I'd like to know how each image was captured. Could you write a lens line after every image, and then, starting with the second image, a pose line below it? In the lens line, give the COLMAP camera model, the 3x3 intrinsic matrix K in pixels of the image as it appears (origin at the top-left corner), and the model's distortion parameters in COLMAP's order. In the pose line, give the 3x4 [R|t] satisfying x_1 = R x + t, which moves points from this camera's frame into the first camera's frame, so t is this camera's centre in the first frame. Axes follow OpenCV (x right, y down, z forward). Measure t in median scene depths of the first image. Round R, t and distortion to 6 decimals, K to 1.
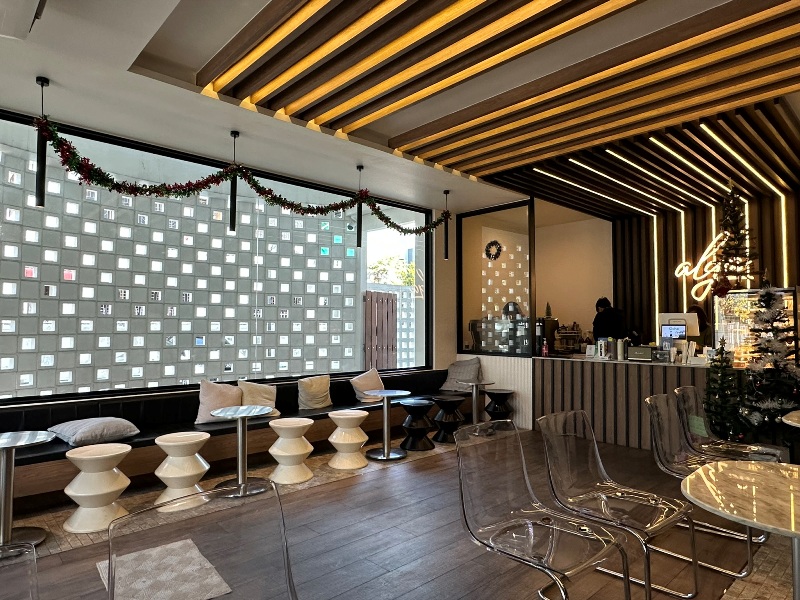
lens RADIAL K [[498.0, 0, 400.0], [0, 498.0, 300.0], [0, 0, 1]] dist [-0.001175, -0.000929]
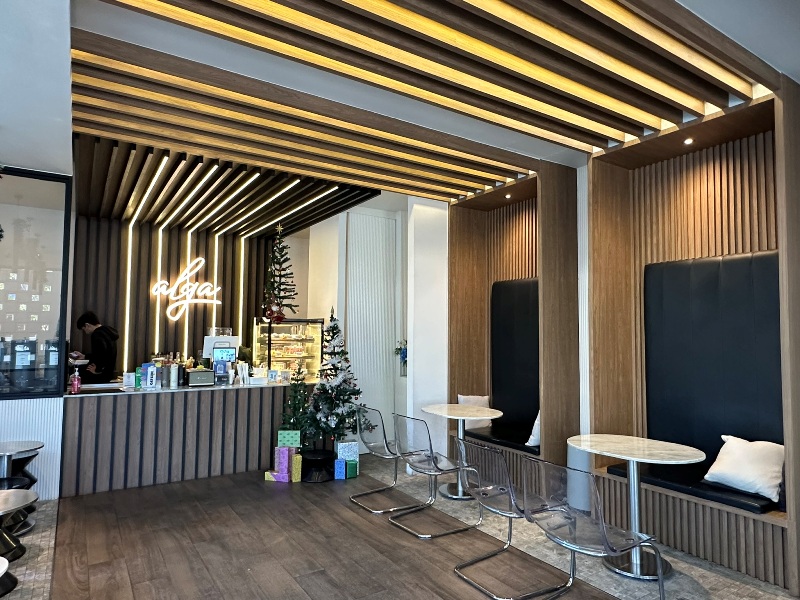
lens RADIAL K [[498.0, 0, 400.0], [0, 498.0, 300.0], [0, 0, 1]] dist [-0.001175, -0.000929]
pose [[0.178956, 0.065810, 0.981654, -0.376074], [-0.056357, 0.996808, -0.056552, -0.010456], [-0.982242, -0.045203, 0.182094, 0.421478]]
